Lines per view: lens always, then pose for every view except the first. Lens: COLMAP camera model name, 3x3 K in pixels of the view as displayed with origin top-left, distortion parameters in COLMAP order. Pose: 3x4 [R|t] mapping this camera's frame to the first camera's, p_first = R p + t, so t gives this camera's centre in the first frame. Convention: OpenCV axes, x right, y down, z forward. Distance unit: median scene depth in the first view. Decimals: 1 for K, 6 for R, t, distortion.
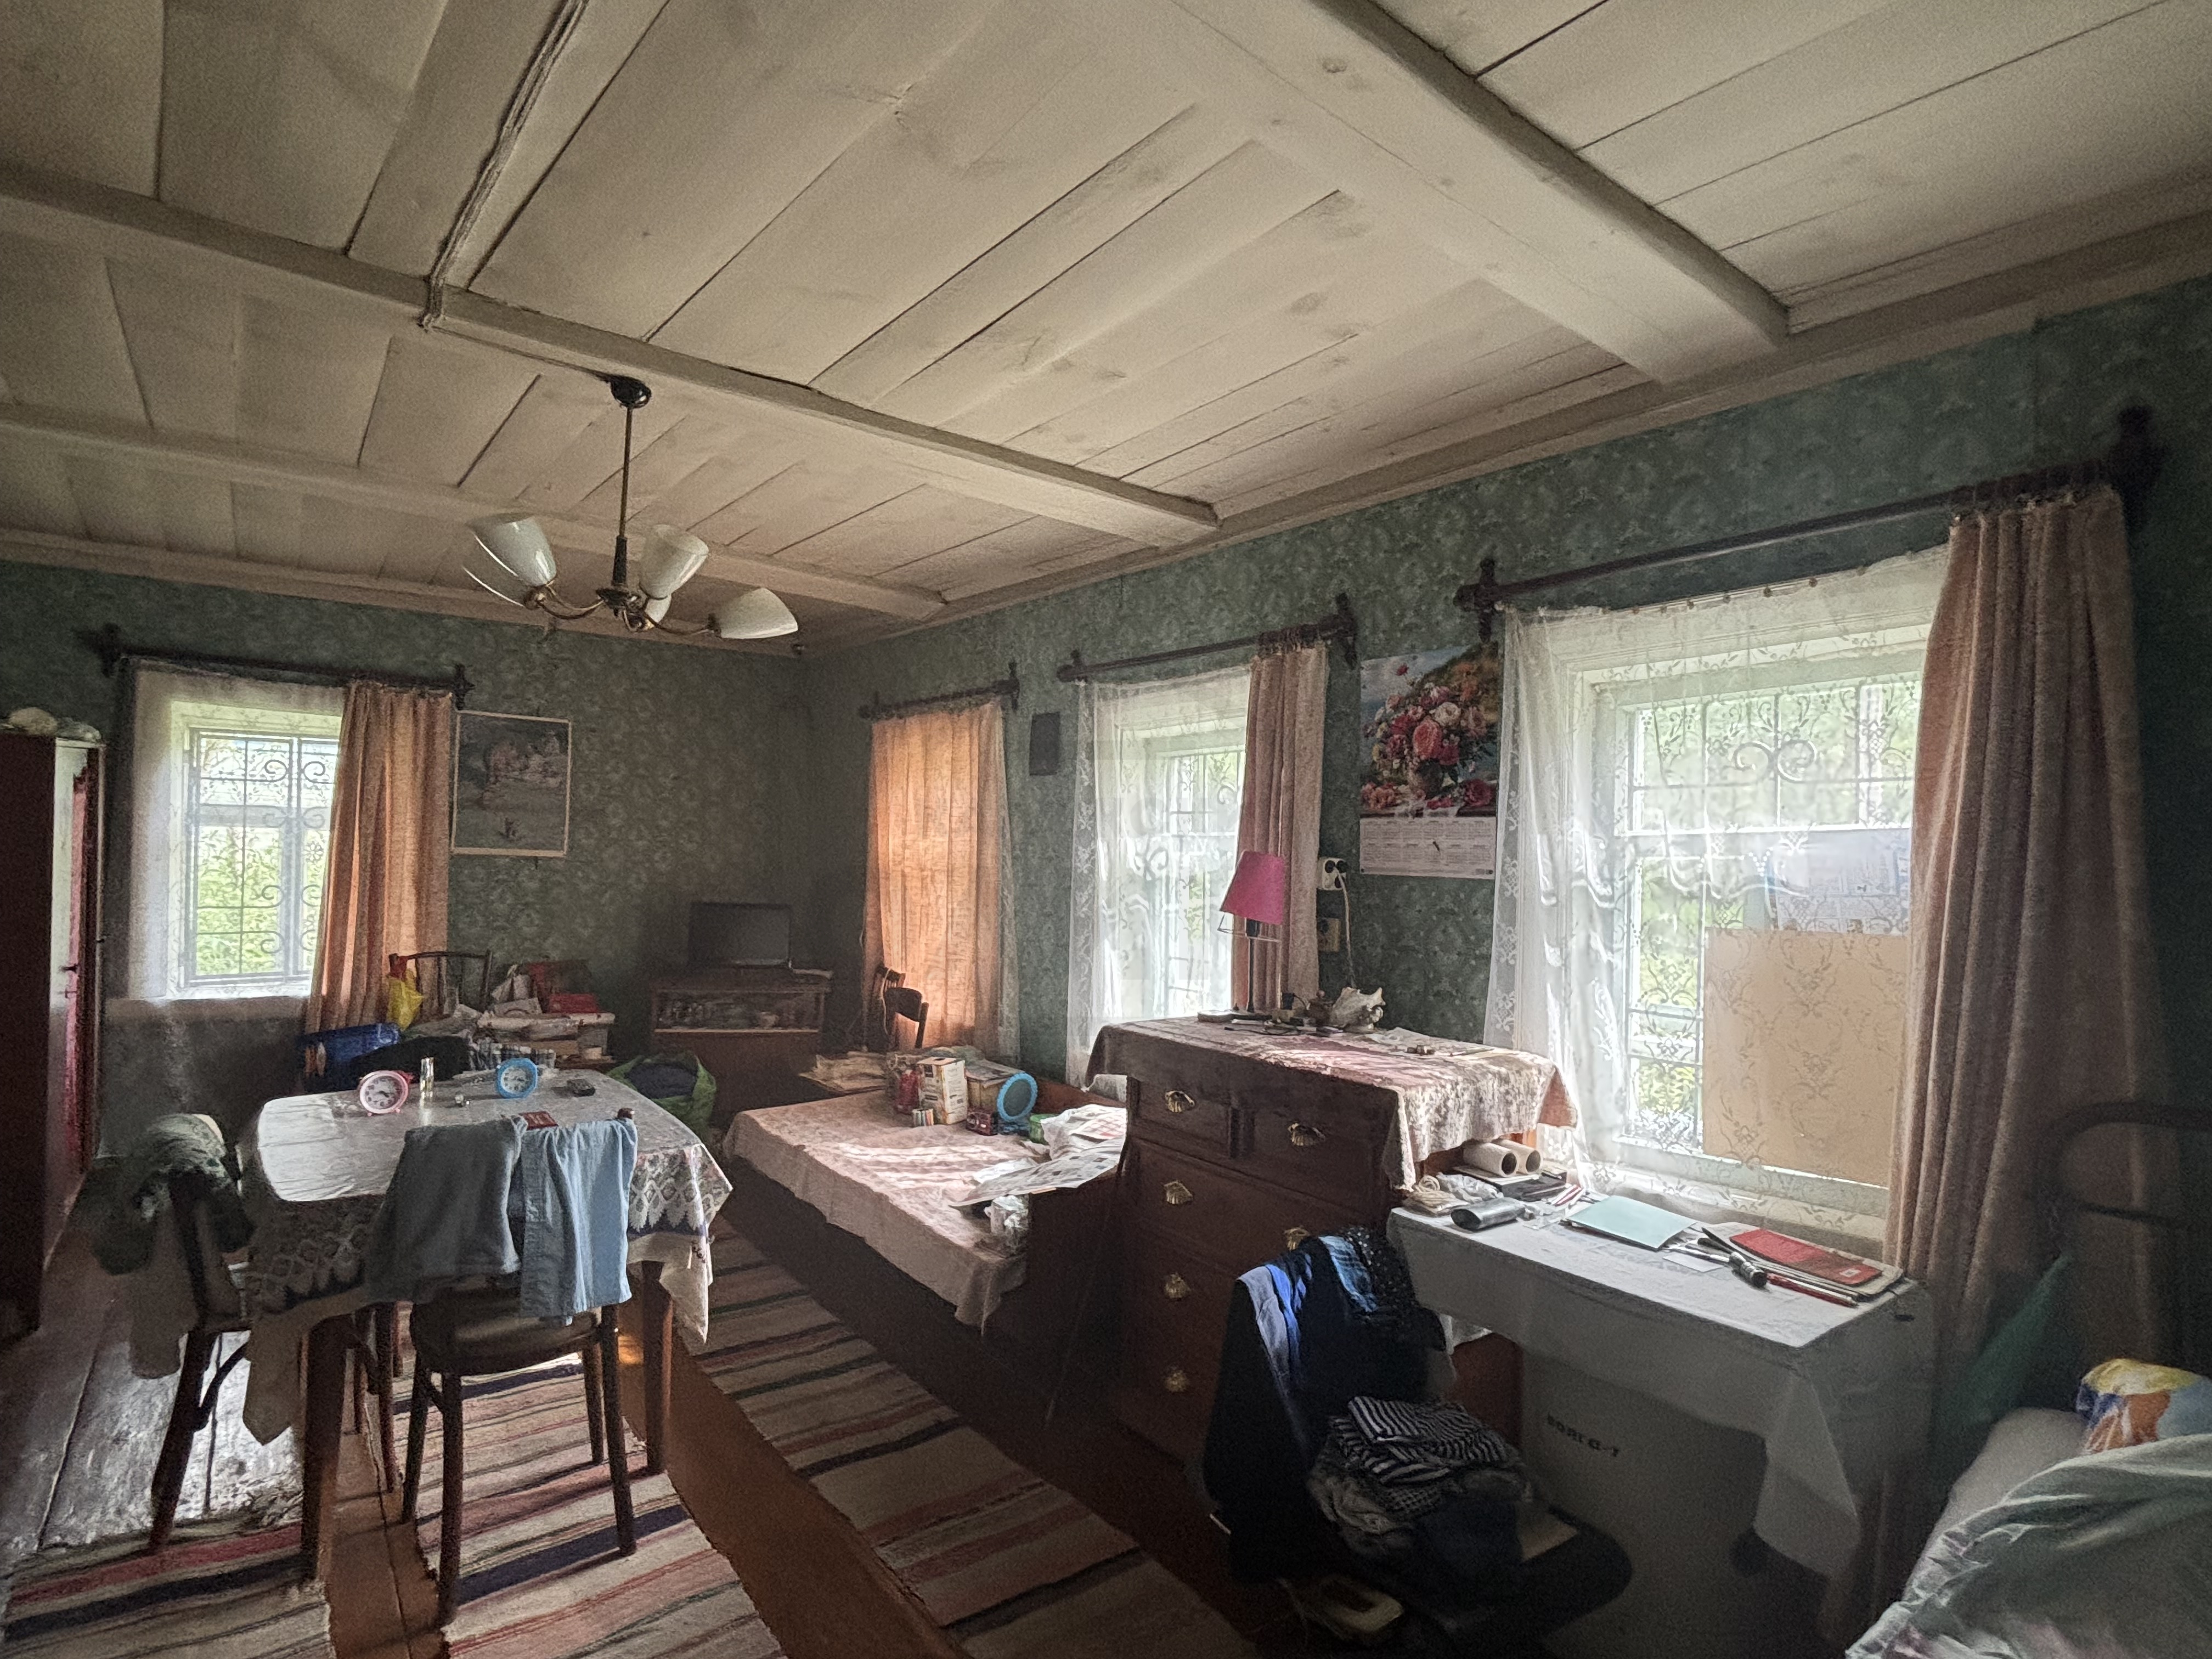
lens RADIAL K [[1115.6, 0, 1098.7], [0, 1115.6, 835.3], [0, 0, 1]] dist [0.002384, -0.002648]
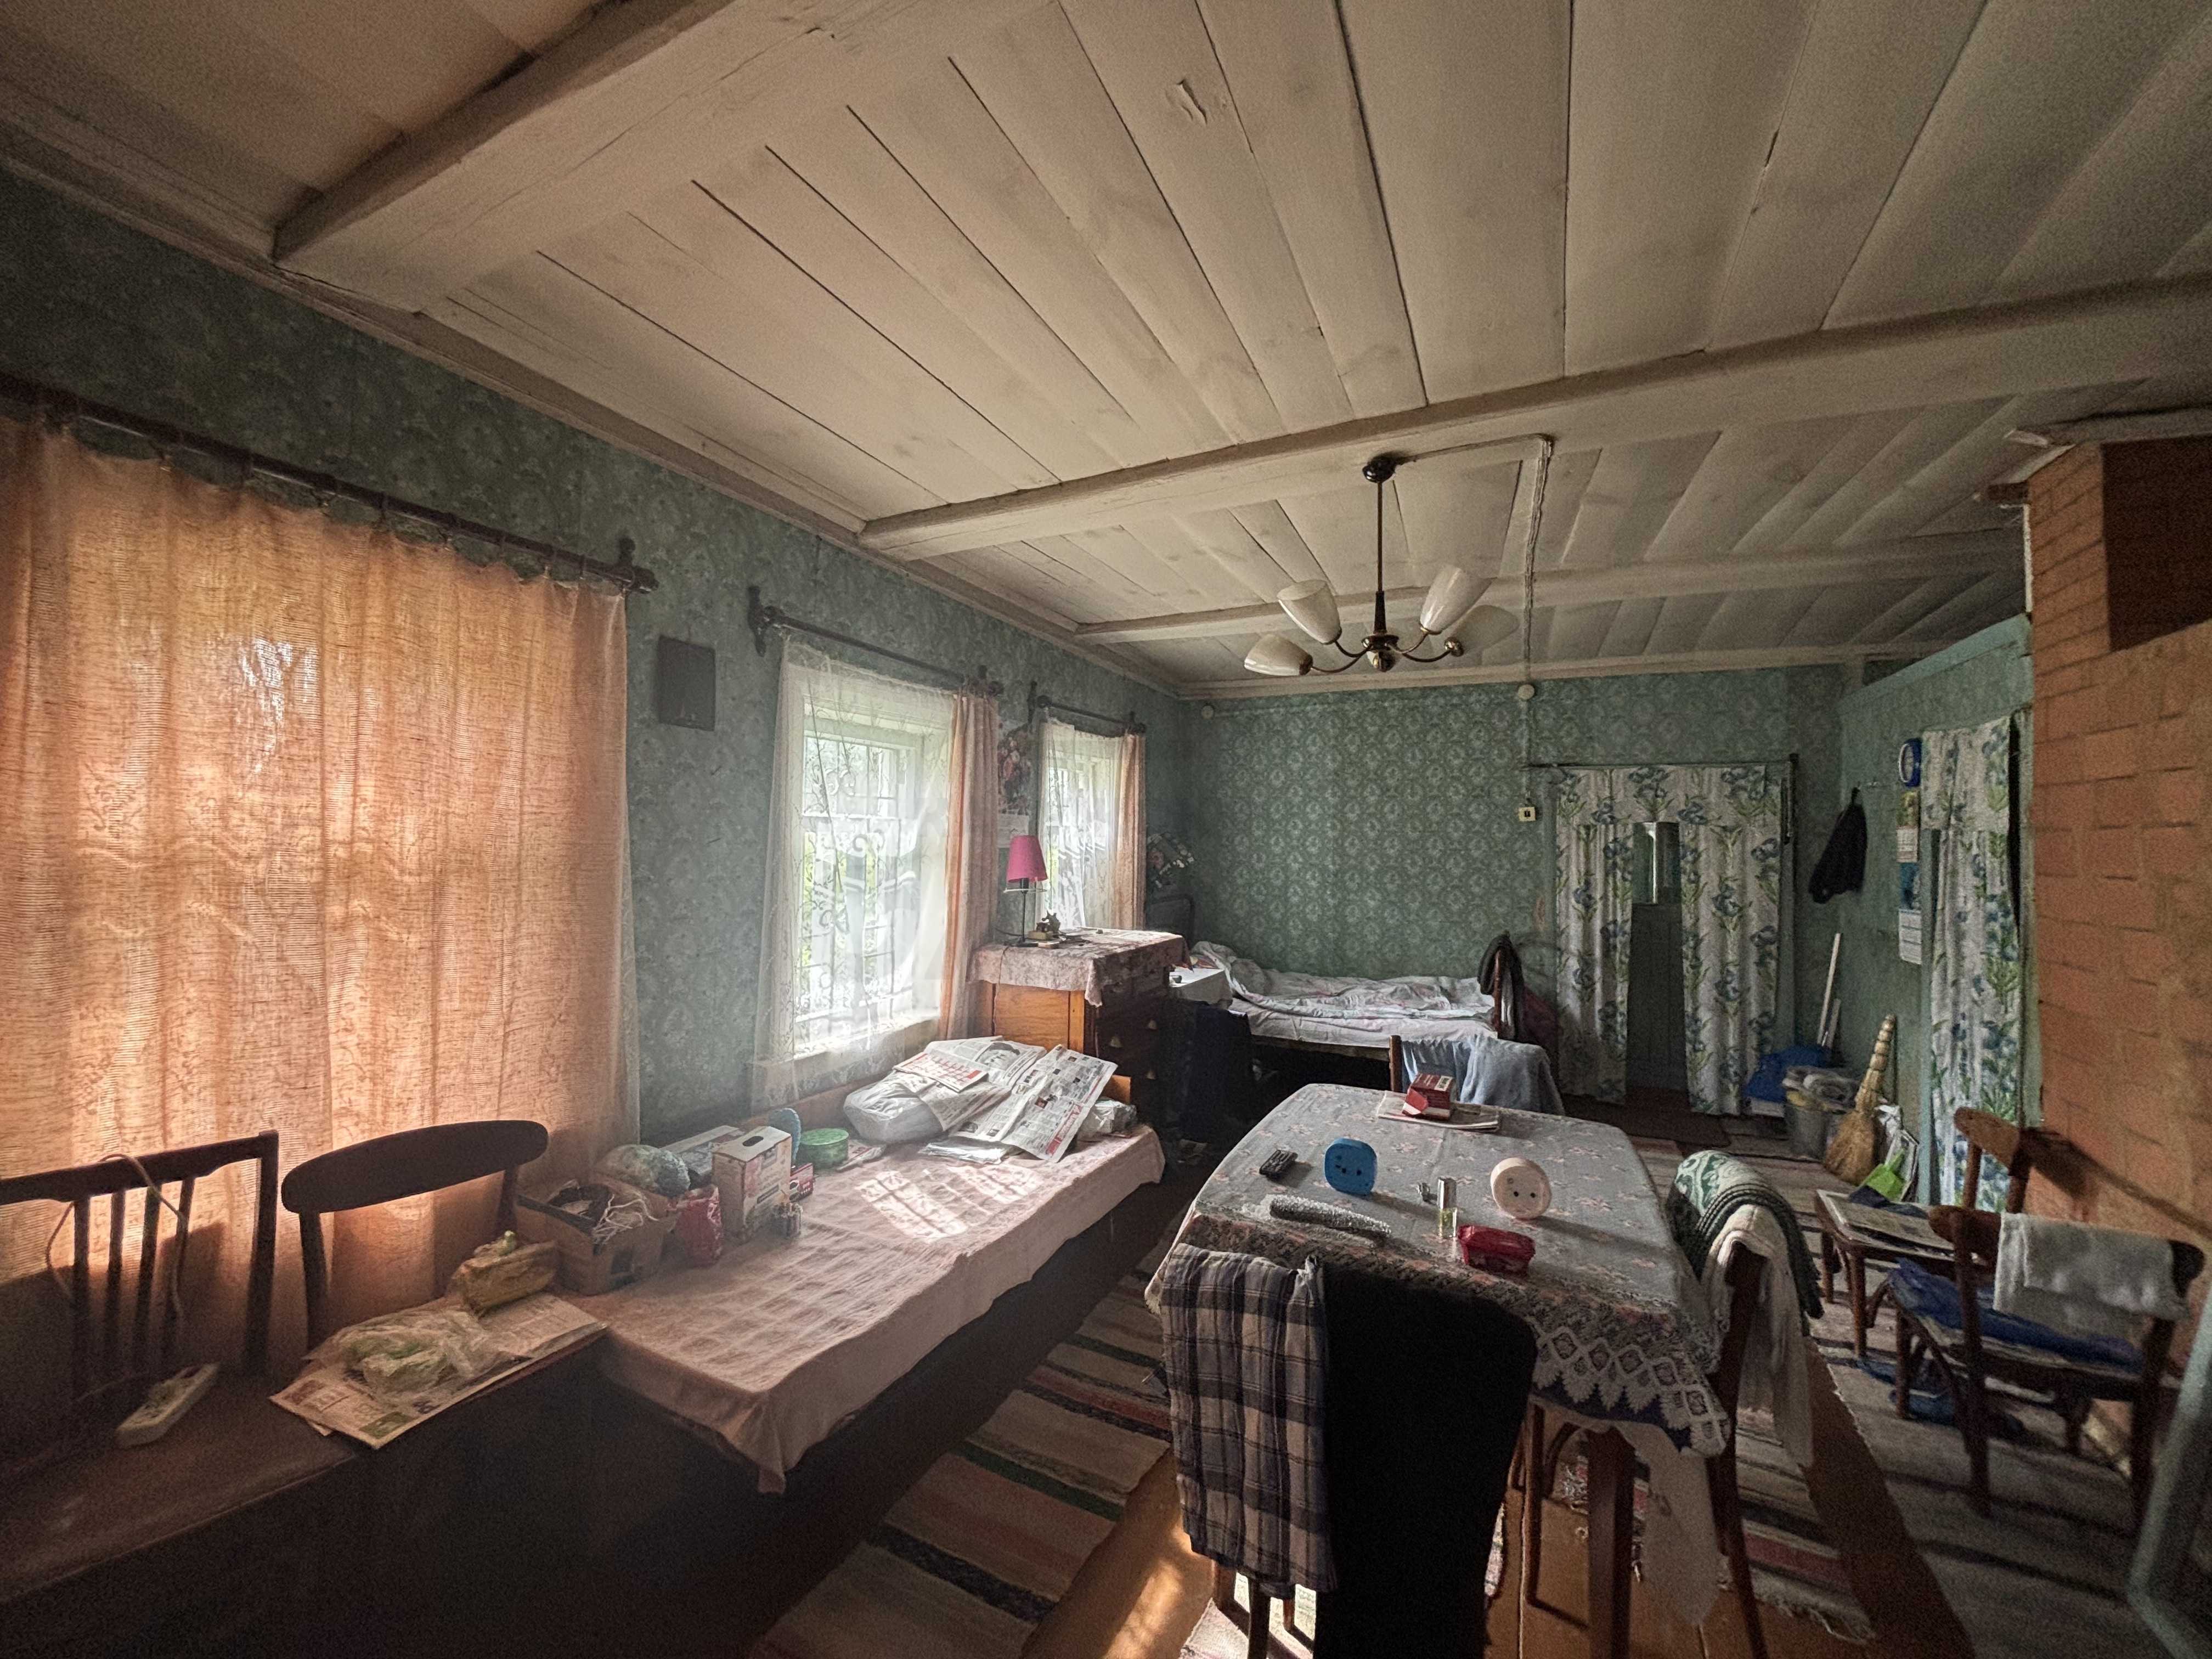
lens RADIAL K [[892.7, 0, 1103.6], [0, 892.7, 832.2], [0, 0, 1]] dist [-0.000844, 0.000840]
pose [[-0.443823, -0.025400, 0.895754, -0.939658], [-0.047186, 0.998874, 0.004944, -0.002060], [-0.894871, -0.040073, -0.444522, 1.365867]]
